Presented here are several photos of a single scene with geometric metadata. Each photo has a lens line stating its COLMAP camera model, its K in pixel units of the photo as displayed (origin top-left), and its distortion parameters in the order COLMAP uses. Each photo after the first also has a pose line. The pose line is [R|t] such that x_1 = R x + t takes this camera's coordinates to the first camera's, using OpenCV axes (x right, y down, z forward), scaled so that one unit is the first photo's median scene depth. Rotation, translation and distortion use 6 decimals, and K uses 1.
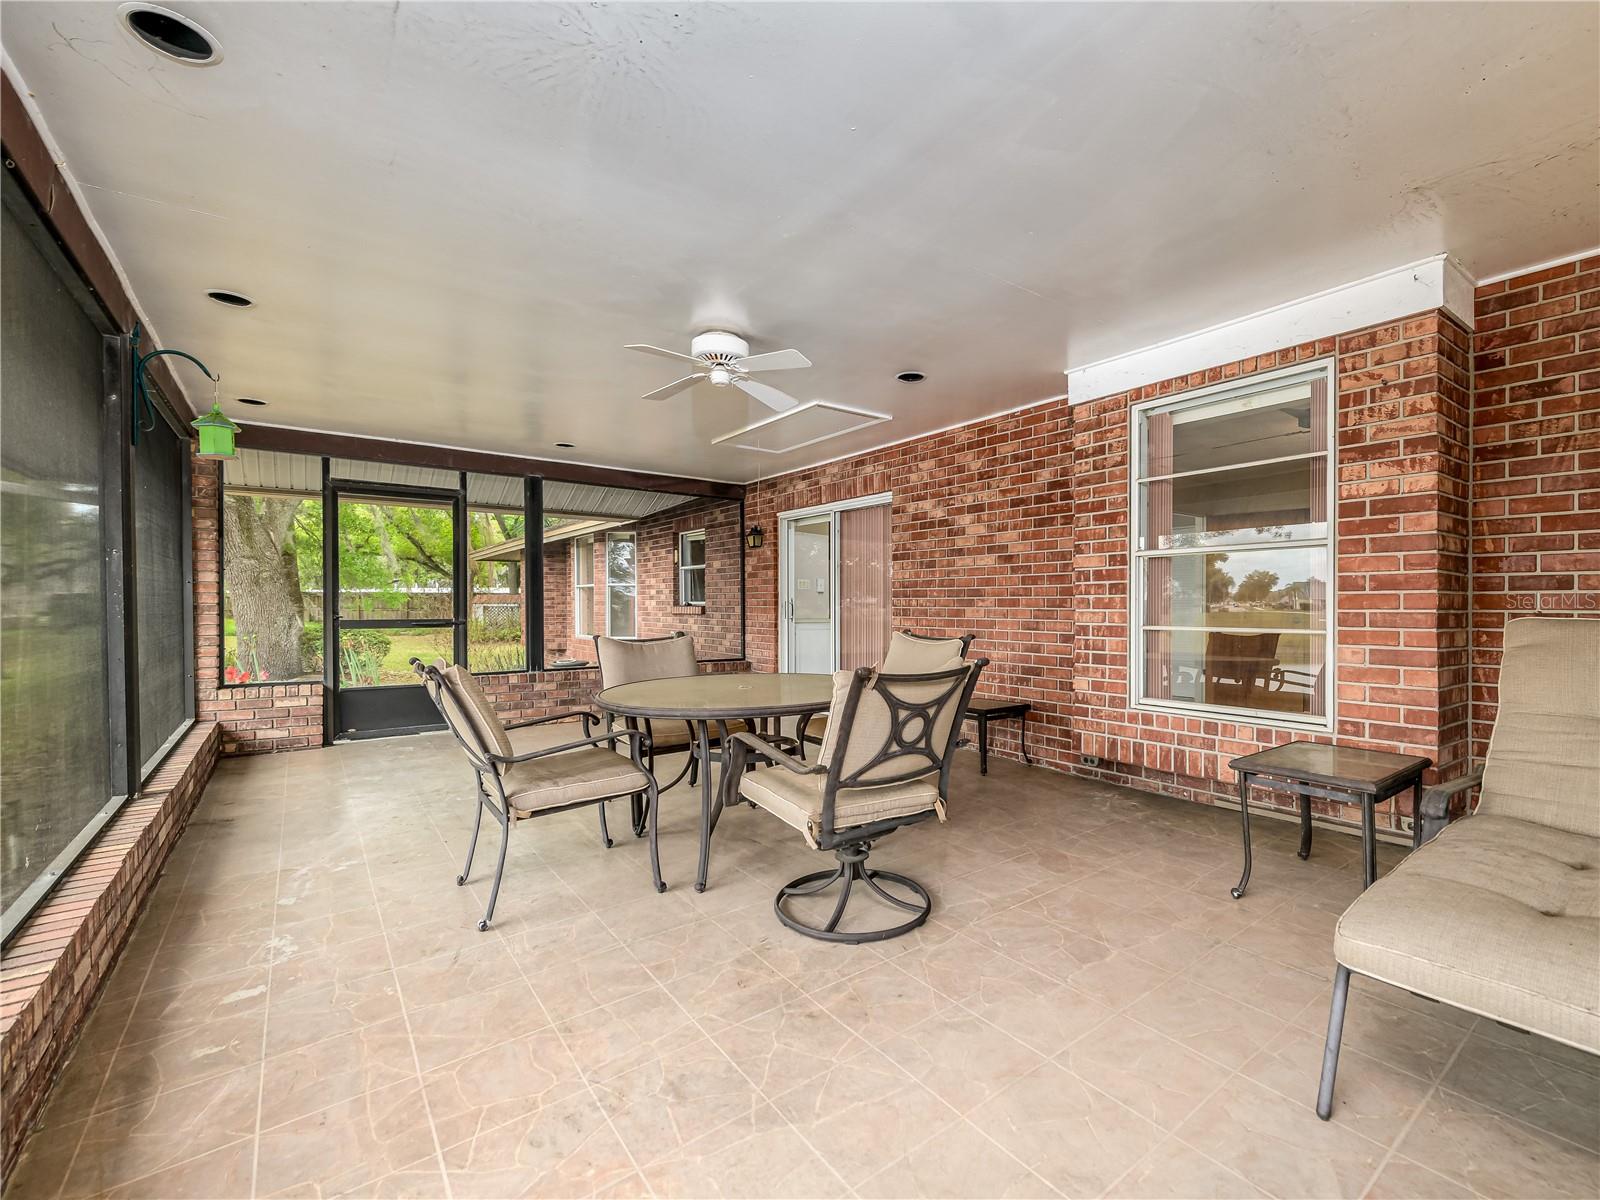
lens RADIAL K [[680.6, 0, 800.0], [0, 680.6, 600.0], [0, 0, 1]] dist [-0.000203, 0.000217]
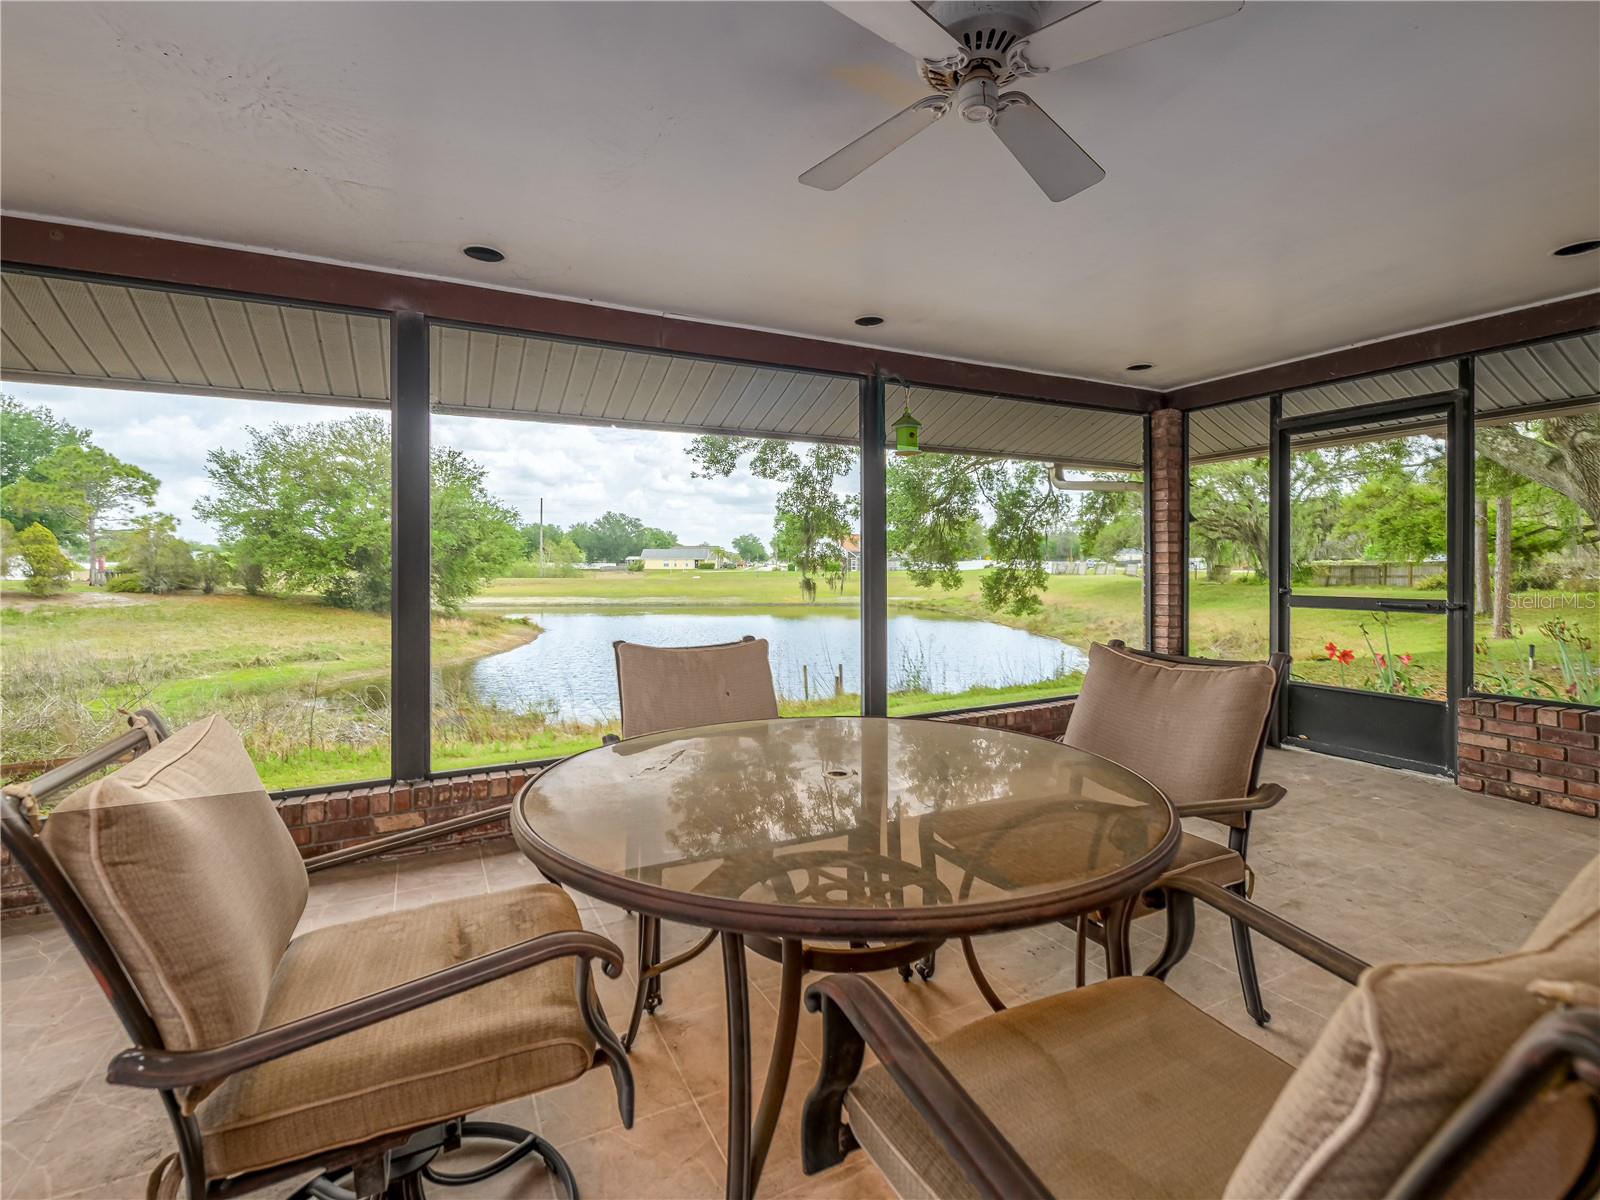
lens RADIAL K [[680.6, 0, 800.0], [0, 680.6, 600.0], [0, 0, 1]] dist [-0.000203, 0.000217]
pose [[-0.102813, 0.050555, -0.993415, 0.181006], [0.012728, 0.998693, 0.049506, -0.012485], [0.994619, -0.007554, -0.103322, 0.490414]]
